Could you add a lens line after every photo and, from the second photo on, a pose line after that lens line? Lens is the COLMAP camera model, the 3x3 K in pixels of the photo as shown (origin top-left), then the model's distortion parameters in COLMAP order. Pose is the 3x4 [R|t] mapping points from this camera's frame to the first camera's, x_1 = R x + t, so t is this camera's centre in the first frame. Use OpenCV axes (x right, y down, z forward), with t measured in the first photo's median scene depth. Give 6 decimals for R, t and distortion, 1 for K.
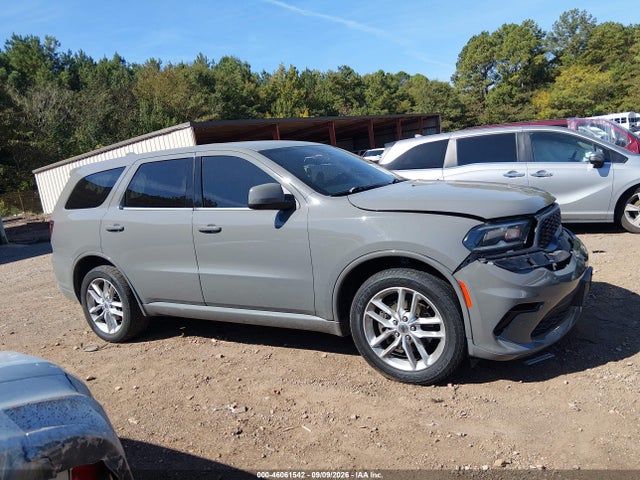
lens RADIAL K [[478.4, 0, 320.0], [0, 478.4, 240.0], [0, 0, 1]] dist [0.024979, -0.051132]
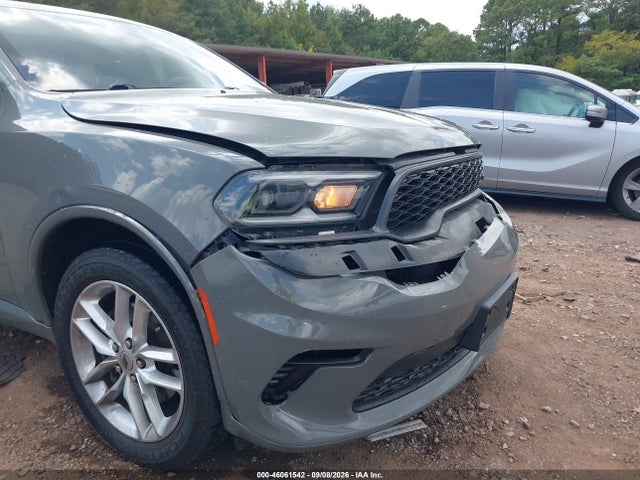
lens RADIAL K [[504.0, 0, 320.0], [0, 504.0, 240.0], [0, 0, 1]] dist [0.004691, 0.008211]
pose [[0.994677, 0.100787, 0.021453, 0.354391], [-0.102359, 0.990387, 0.093042, -0.013623], [-0.011869, -0.094742, 0.995431, 0.474929]]
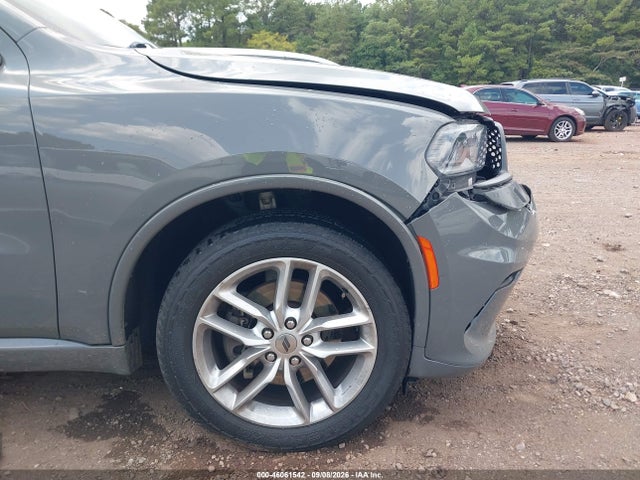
lens RADIAL K [[504.0, 0, 320.0], [0, 504.0, 240.0], [0, 0, 1]] dist [0.004691, 0.008211]
pose [[0.827880, -0.048581, 0.558798, -0.071449], [0.004954, 0.996837, 0.079323, 0.043376], [-0.560884, -0.062901, 0.825501, 0.575589]]
